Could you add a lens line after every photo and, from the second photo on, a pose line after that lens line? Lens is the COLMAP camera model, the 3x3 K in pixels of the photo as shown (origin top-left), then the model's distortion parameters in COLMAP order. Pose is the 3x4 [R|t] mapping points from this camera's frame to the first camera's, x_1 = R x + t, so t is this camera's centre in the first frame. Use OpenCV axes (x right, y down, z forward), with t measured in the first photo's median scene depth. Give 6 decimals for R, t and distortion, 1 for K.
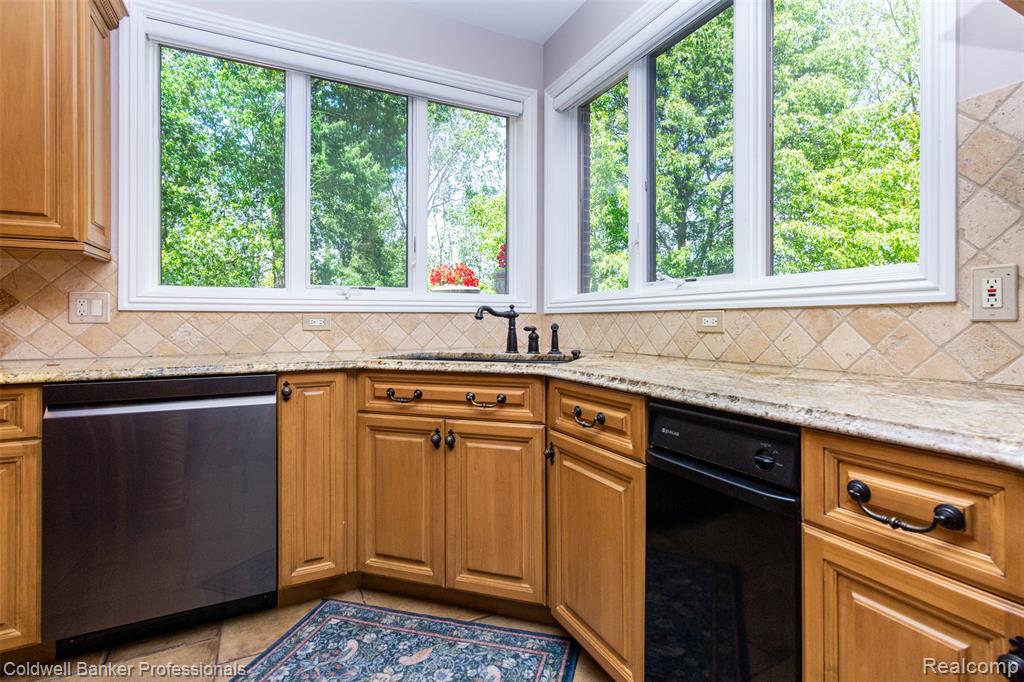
lens RADIAL K [[479.0, 0, 511.7], [0, 479.0, 330.8], [0, 0, 1]] dist [0.003646, 0.000406]
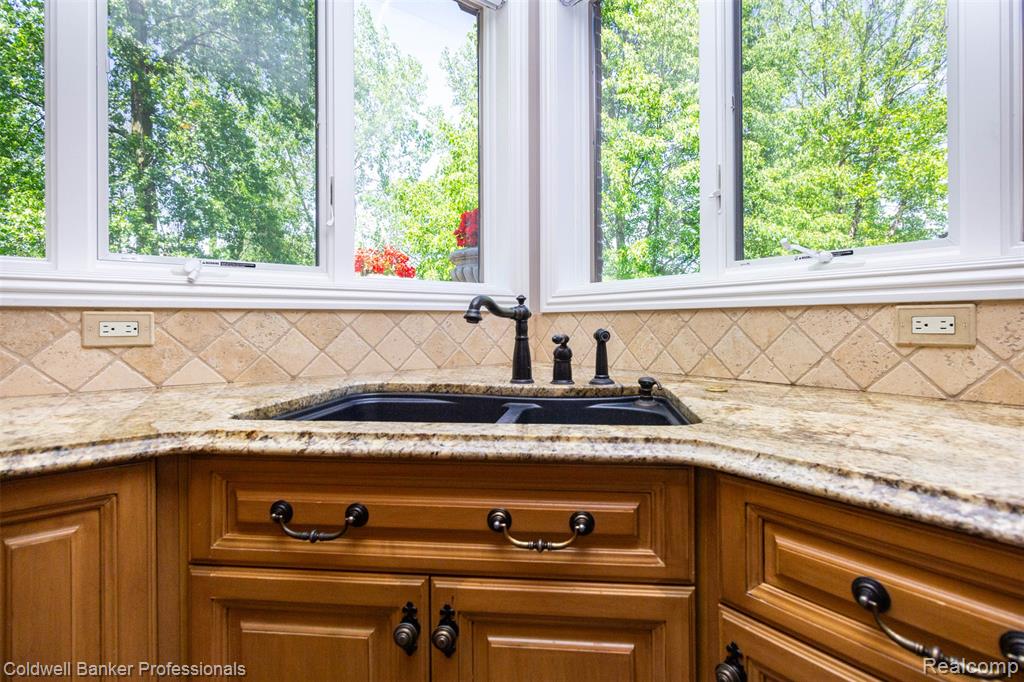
lens RADIAL K [[479.0, 0, 530.0], [0, 479.0, 326.6], [0, 0, 1]] dist [0.003646, 0.000406]
pose [[0.977933, -0.006508, 0.208817, -0.111169], [0.008772, 0.999912, -0.009916, -0.013846], [-0.208734, 0.011529, 0.977905, 0.473560]]
